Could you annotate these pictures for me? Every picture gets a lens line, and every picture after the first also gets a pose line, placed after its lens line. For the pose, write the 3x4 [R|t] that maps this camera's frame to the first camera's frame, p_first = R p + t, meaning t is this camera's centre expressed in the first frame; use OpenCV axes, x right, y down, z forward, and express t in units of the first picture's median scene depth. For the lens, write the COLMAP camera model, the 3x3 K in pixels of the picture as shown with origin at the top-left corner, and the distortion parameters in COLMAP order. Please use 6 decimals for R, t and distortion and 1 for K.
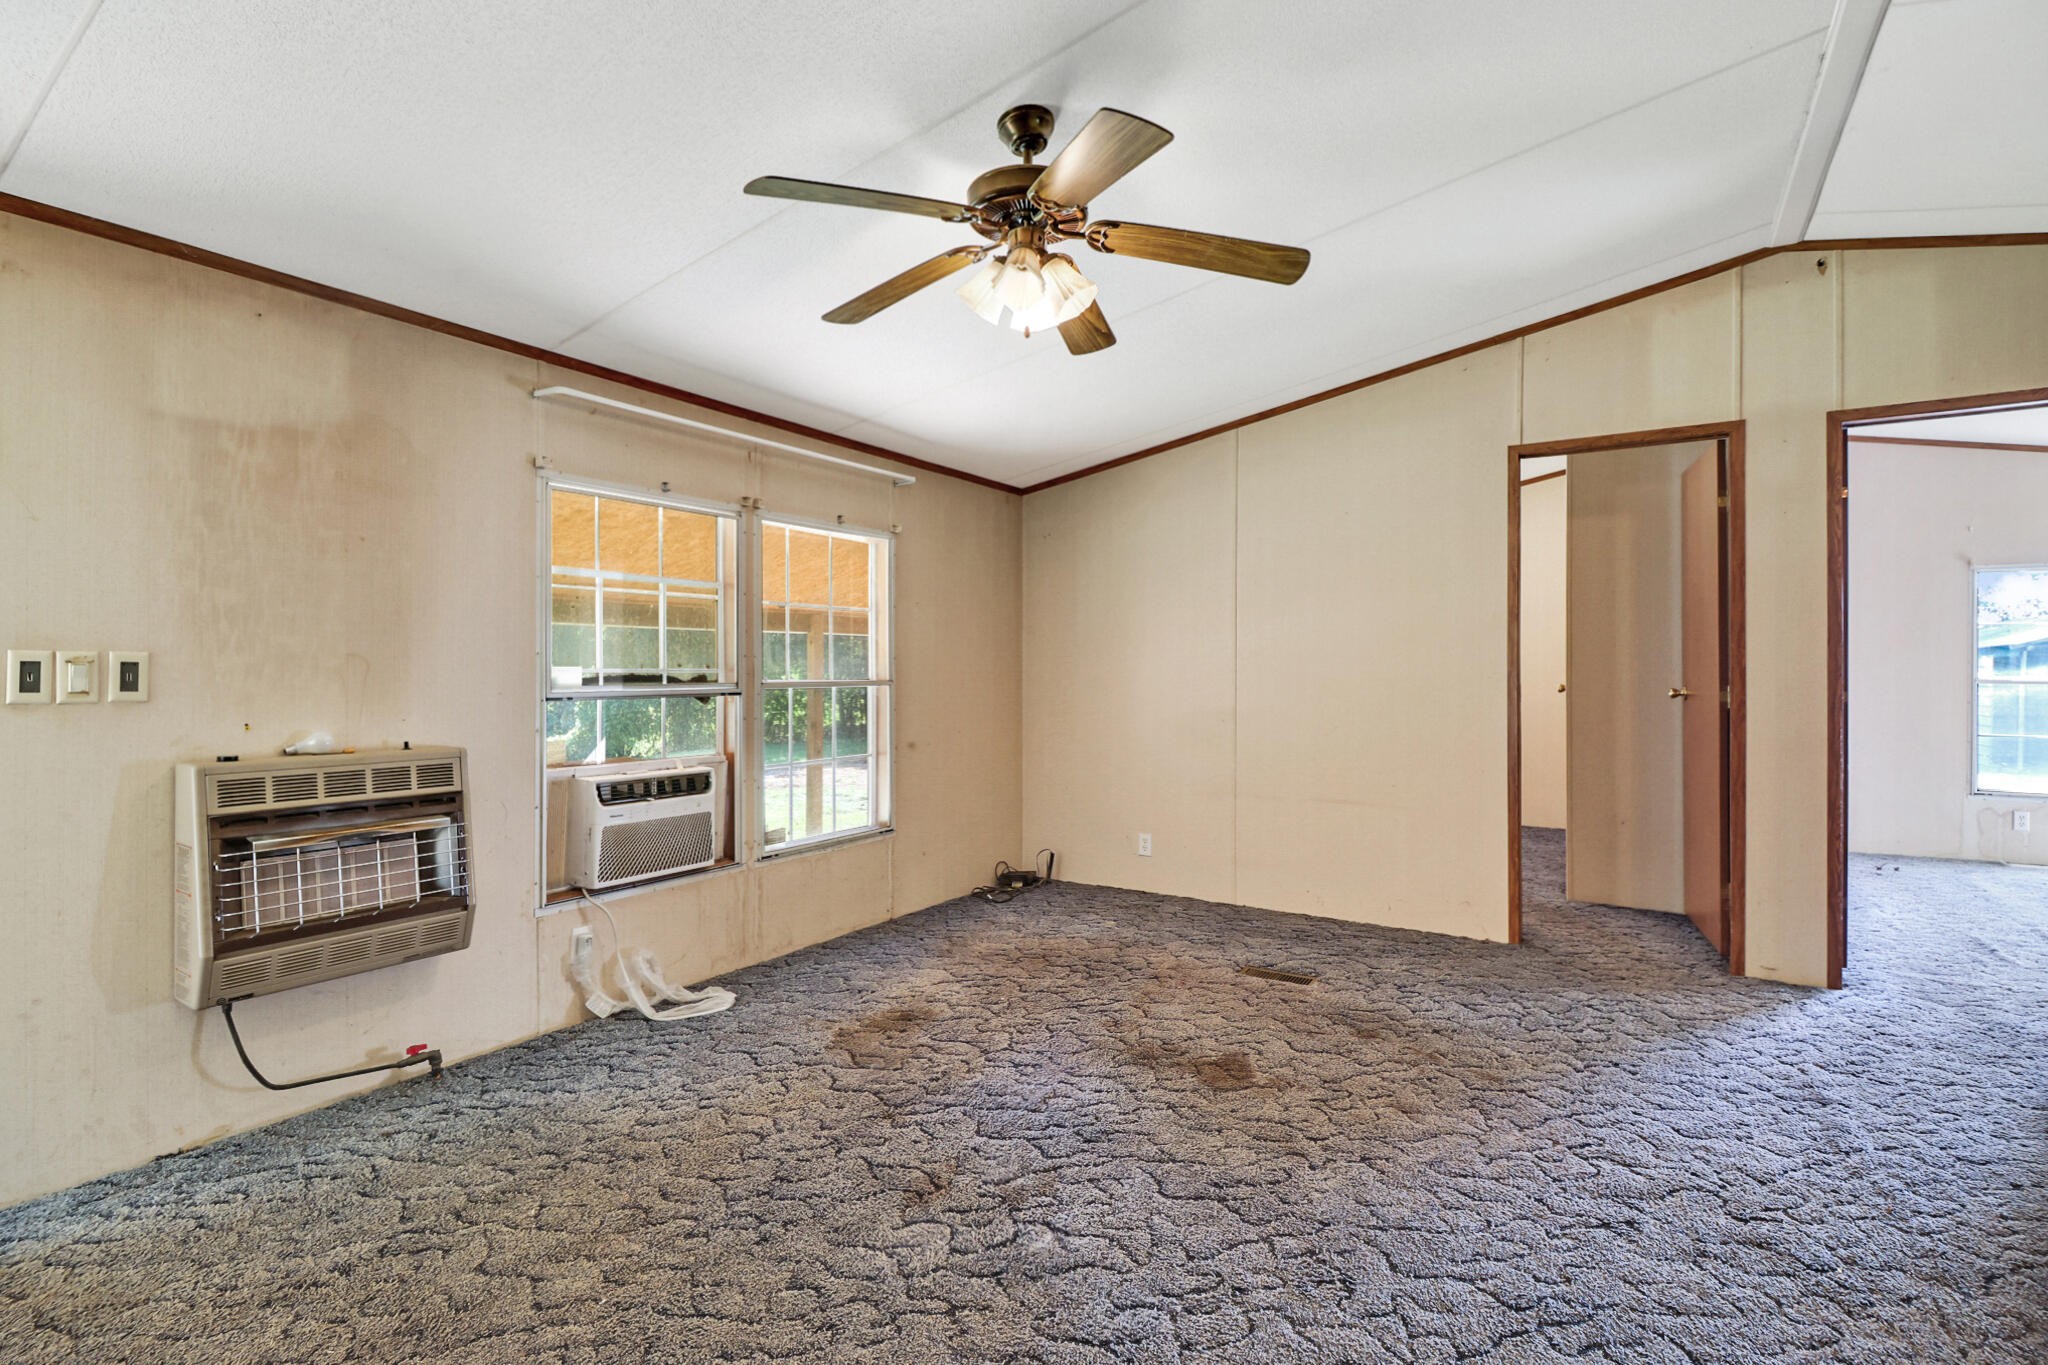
lens RADIAL K [[962.3, 0, 1023.2], [0, 962.3, 668.3], [0, 0, 1]] dist [0.000951, 0.000309]
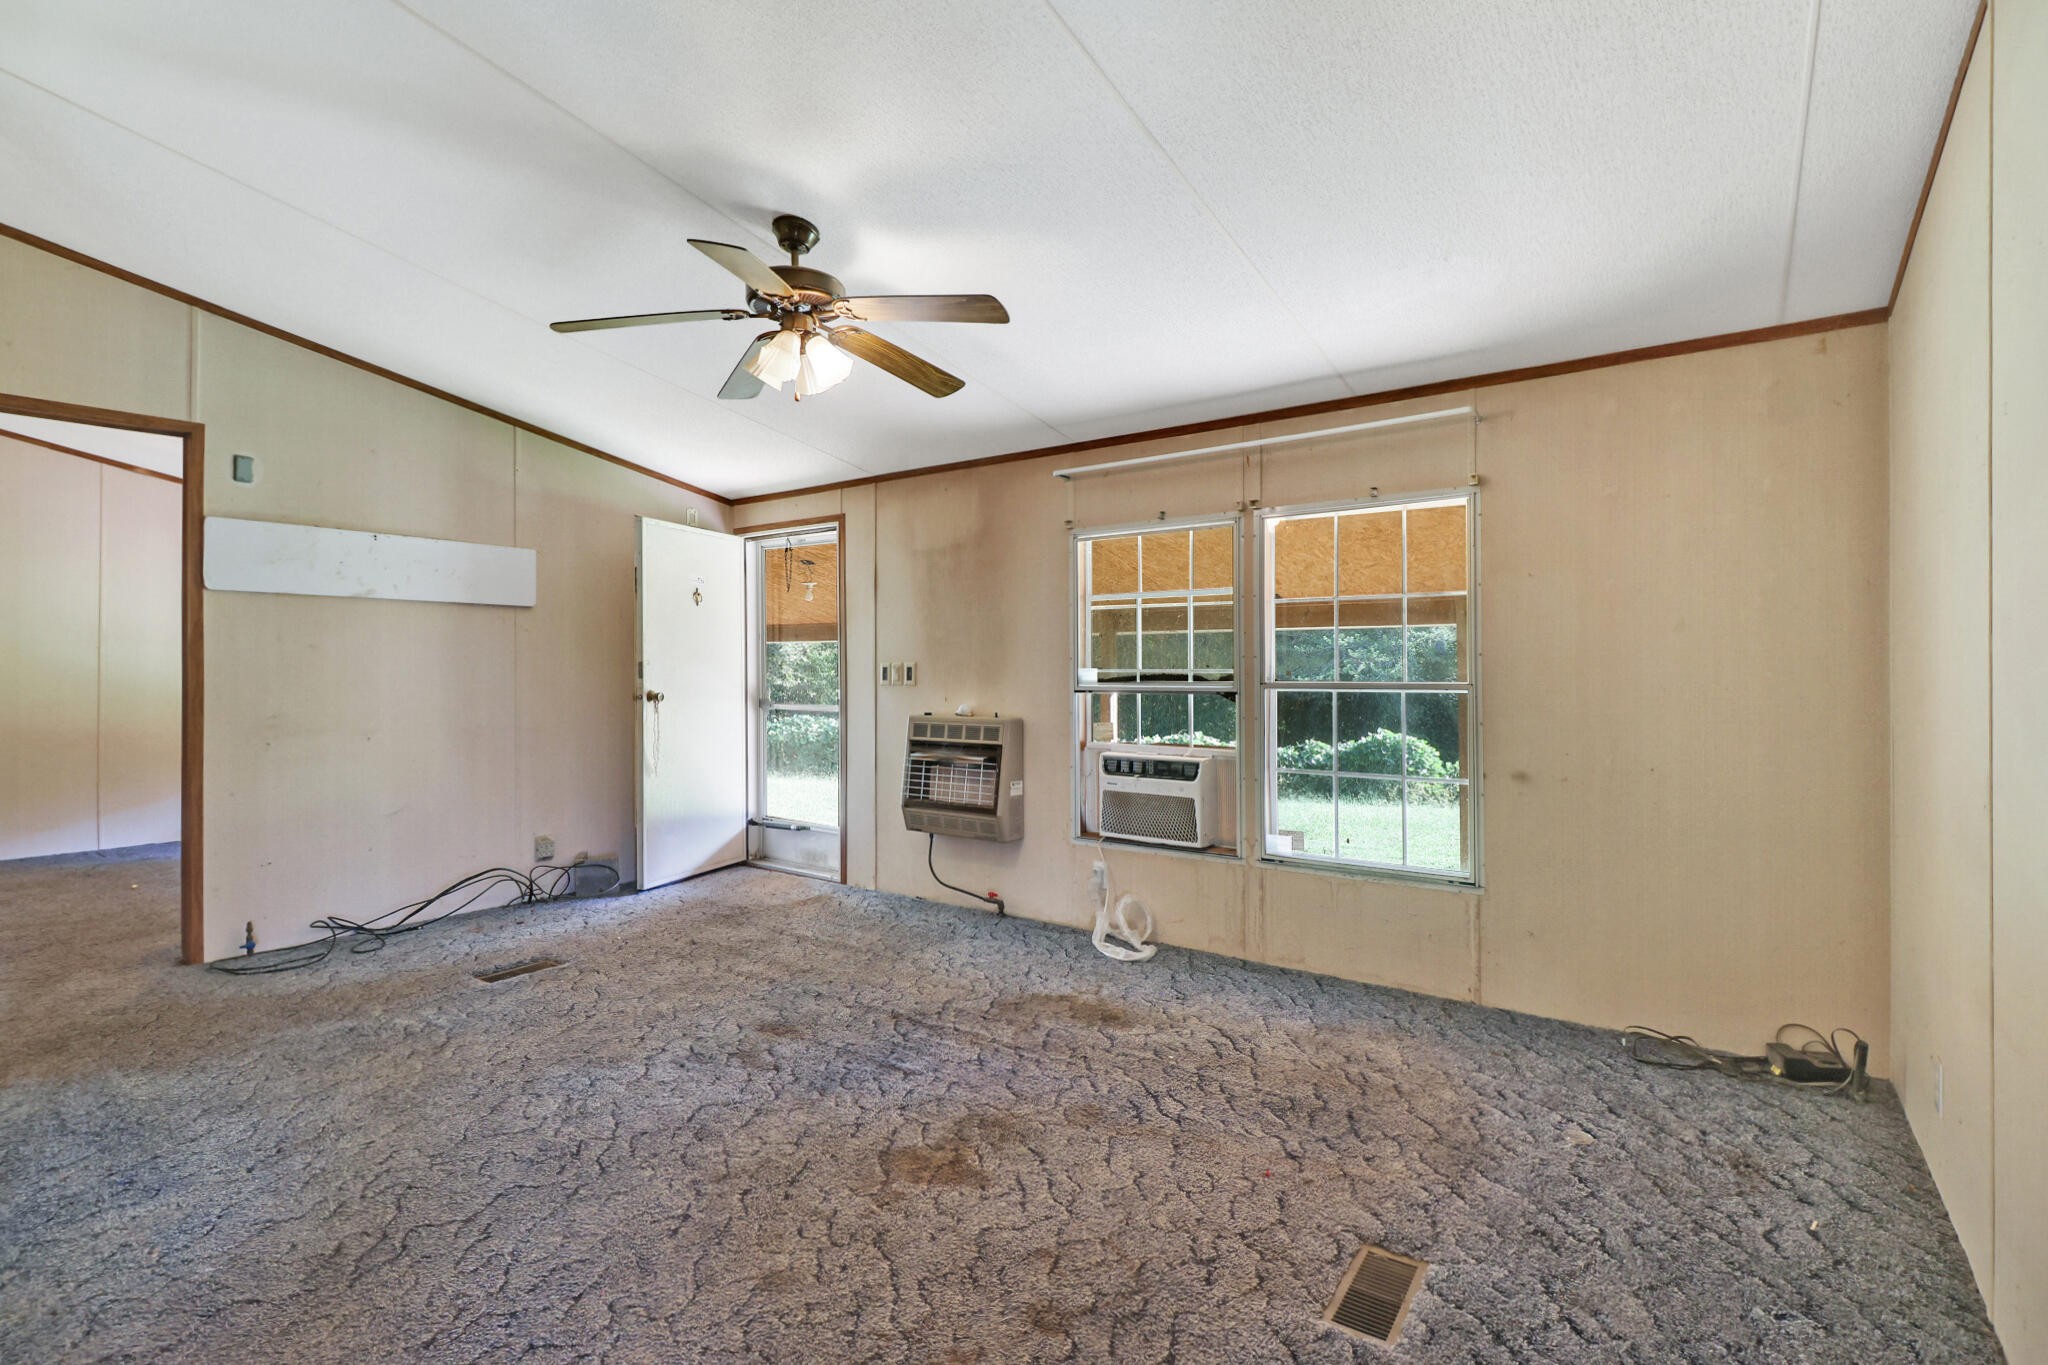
lens RADIAL K [[962.3, 0, 1041.6], [0, 962.3, 678.6], [0, 0, 1]] dist [0.000951, 0.000309]
pose [[-0.057629, 0.004834, -0.998326, 0.876312], [0.001786, 0.999987, 0.004739, 0.006871], [0.998336, -0.001510, -0.057637, 0.989548]]
